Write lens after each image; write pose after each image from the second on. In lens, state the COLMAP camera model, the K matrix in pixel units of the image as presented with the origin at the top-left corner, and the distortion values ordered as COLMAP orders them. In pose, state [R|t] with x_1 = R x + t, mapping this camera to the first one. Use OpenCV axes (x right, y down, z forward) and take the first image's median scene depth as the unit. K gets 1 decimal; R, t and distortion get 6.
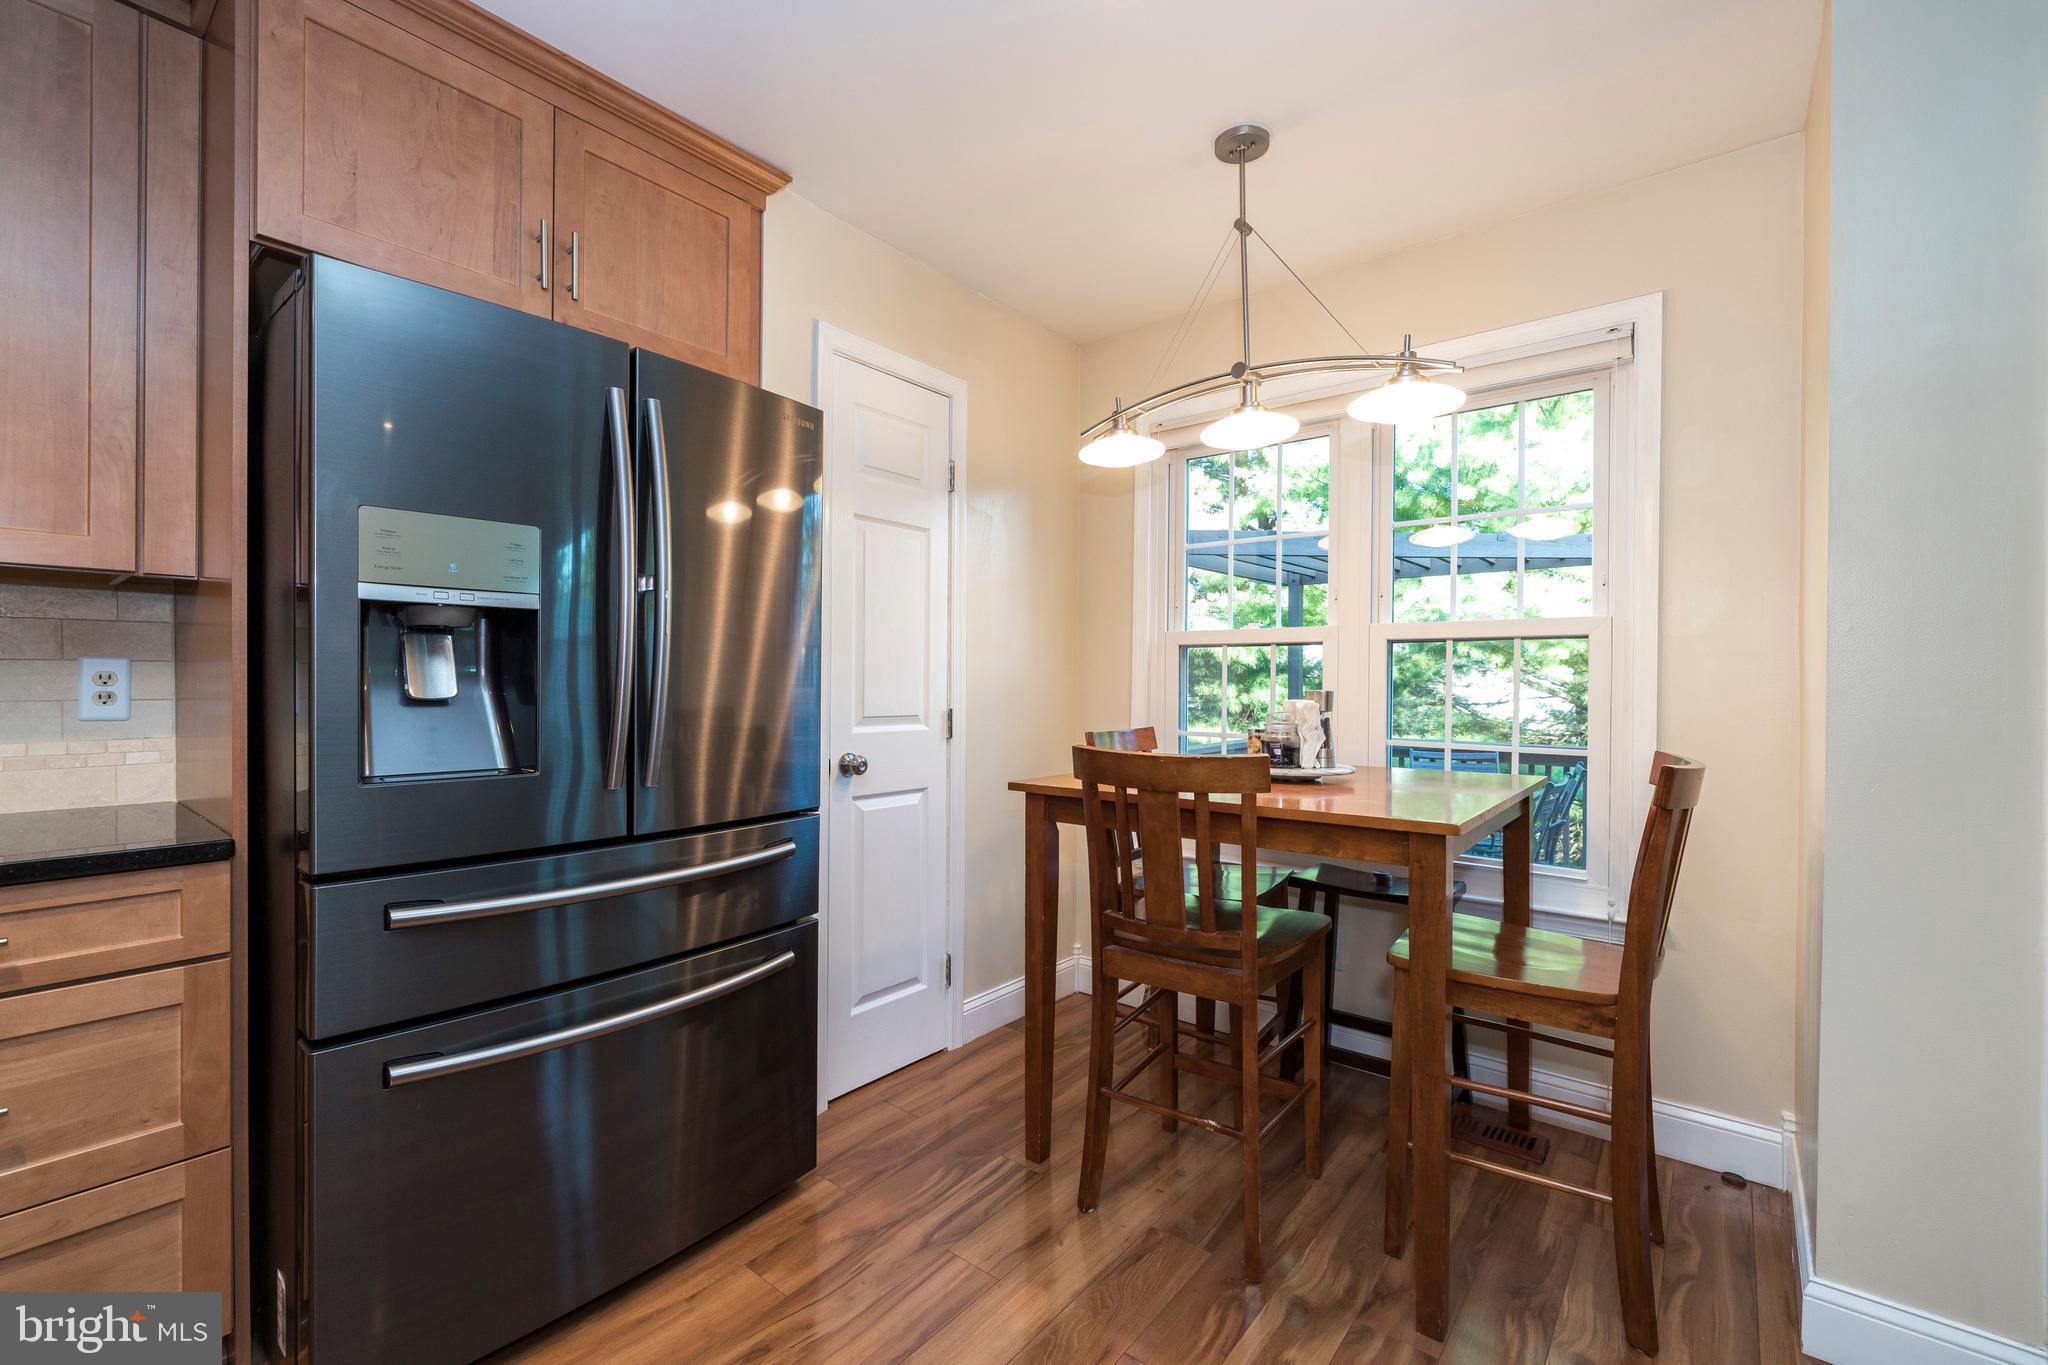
lens RADIAL K [[853.4, 0, 1029.2], [0, 853.4, 690.0], [0, 0, 1]] dist [-0.005383, -0.000134]
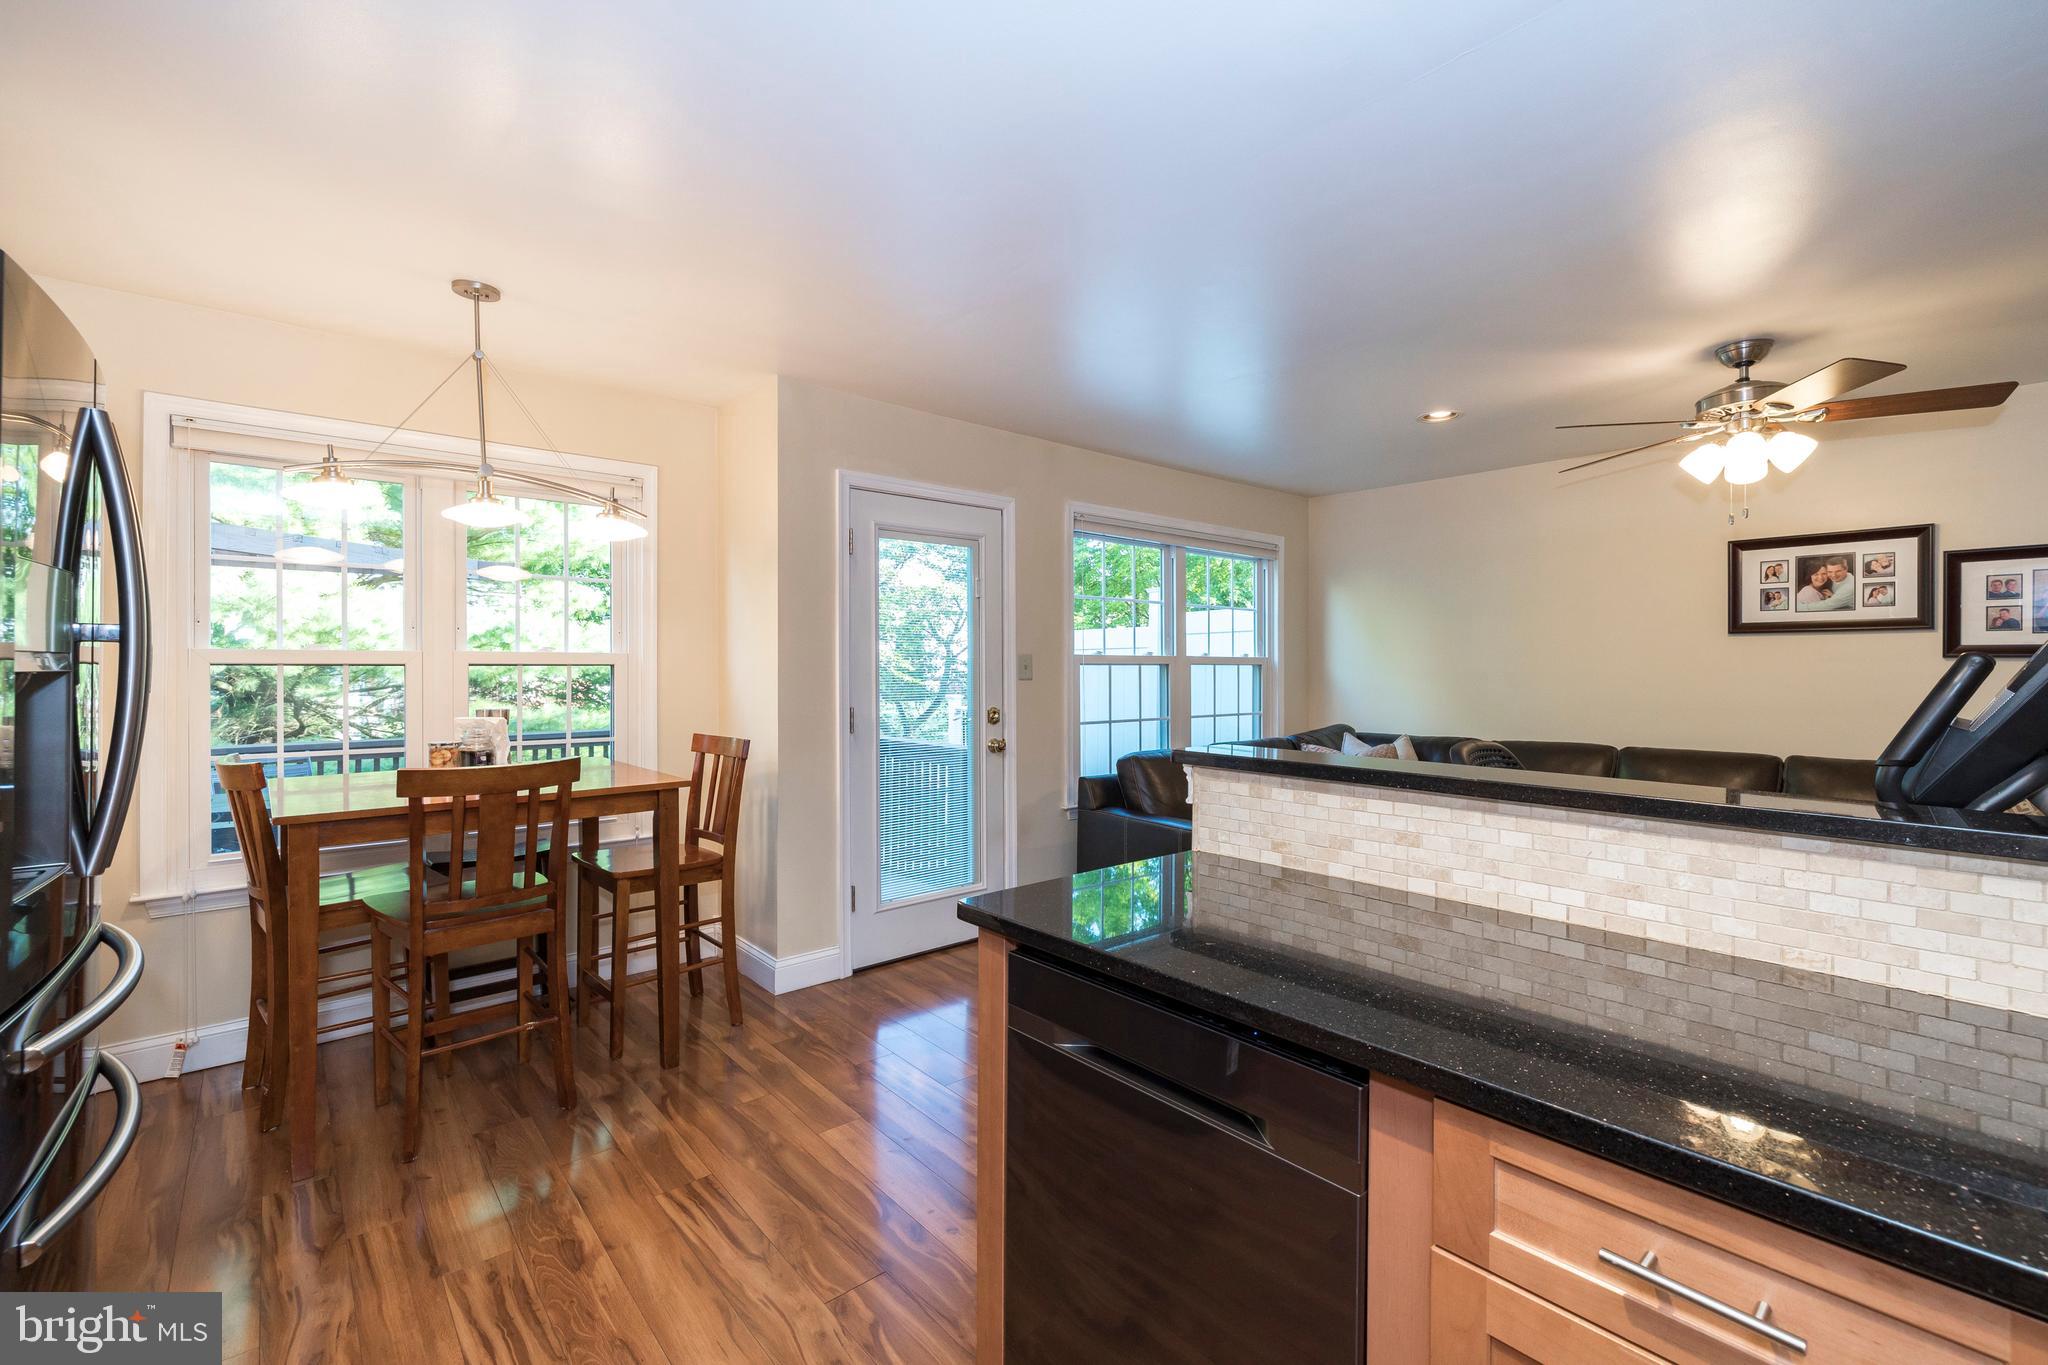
lens RADIAL K [[891.4, 0, 1031.6], [0, 891.4, 671.1], [0, 0, 1]] dist [-0.005264, -0.000284]
pose [[0.176341, -0.007465, 0.984301, -1.058407], [-0.005883, 0.999945, 0.008638, -0.089326], [-0.984312, -0.007314, 0.176288, -0.068555]]
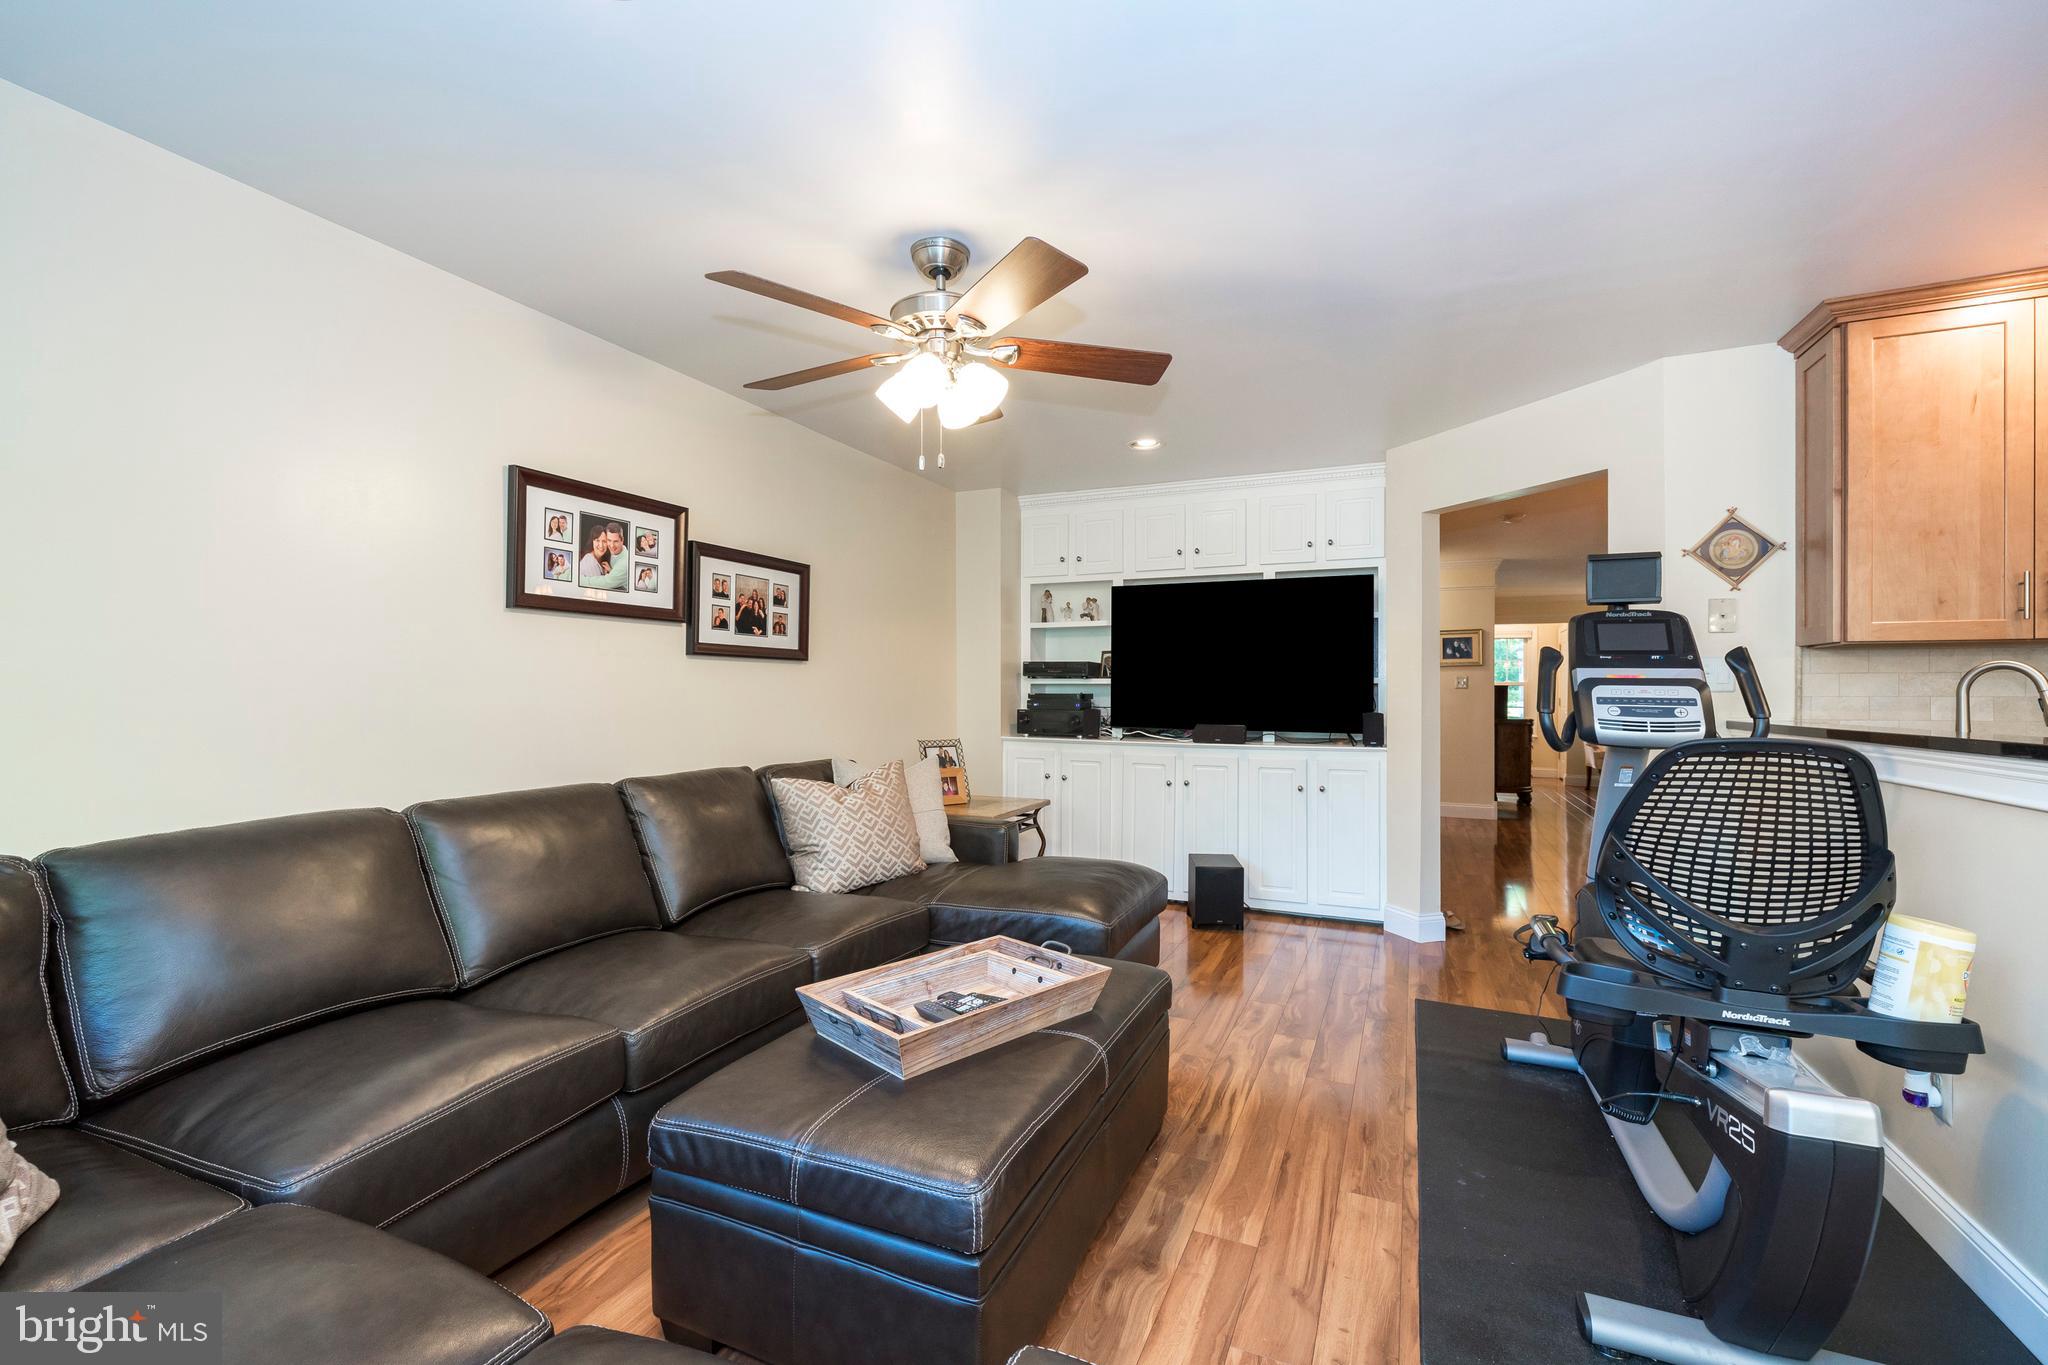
lens RADIAL K [[853.4, 0, 1029.2], [0, 853.4, 690.0], [0, 0, 1]] dist [-0.005383, -0.000134]
pose [[-0.967807, -0.006273, -0.251614, 1.145105], [-0.005166, 0.999974, -0.005061, -0.032689], [0.251640, -0.003599, -0.967814, 0.177153]]
